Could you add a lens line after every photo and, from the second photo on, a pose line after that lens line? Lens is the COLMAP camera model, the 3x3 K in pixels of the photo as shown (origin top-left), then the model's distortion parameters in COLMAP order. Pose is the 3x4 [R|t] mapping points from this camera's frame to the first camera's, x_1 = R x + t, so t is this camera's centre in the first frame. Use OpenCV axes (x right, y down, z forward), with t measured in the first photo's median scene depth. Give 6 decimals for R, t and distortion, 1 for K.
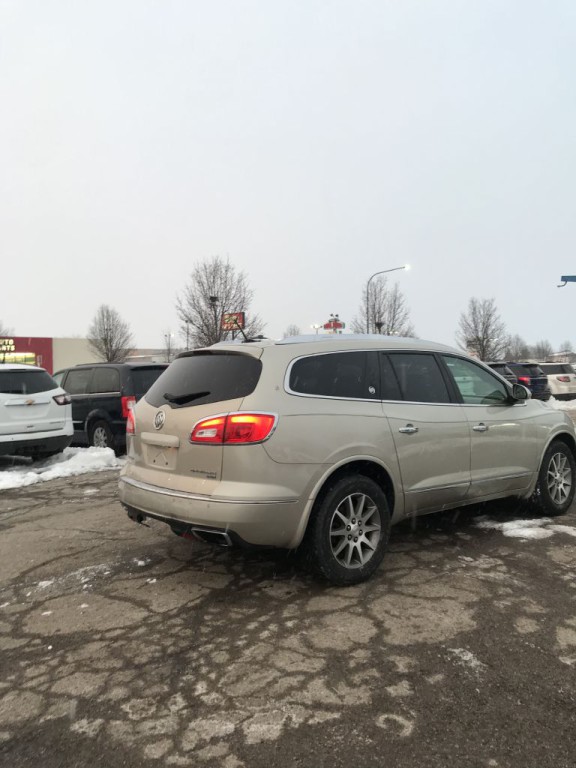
lens RADIAL K [[622.0, 0, 288.0], [0, 622.0, 384.0], [0, 0, 1]] dist [0.043975, -0.037488]
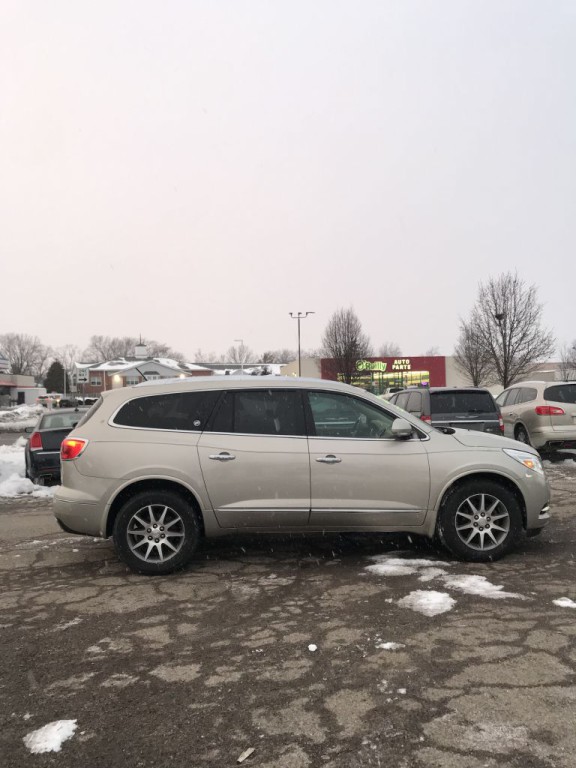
lens RADIAL K [[622.0, 0, 288.0], [0, 622.0, 384.0], [0, 0, 1]] dist [0.043975, -0.037488]
pose [[0.783336, -0.015477, -0.621406, 1.124577], [0.001531, 0.999735, -0.022970, -0.043053], [0.621597, 0.017041, 0.783152, 0.155041]]
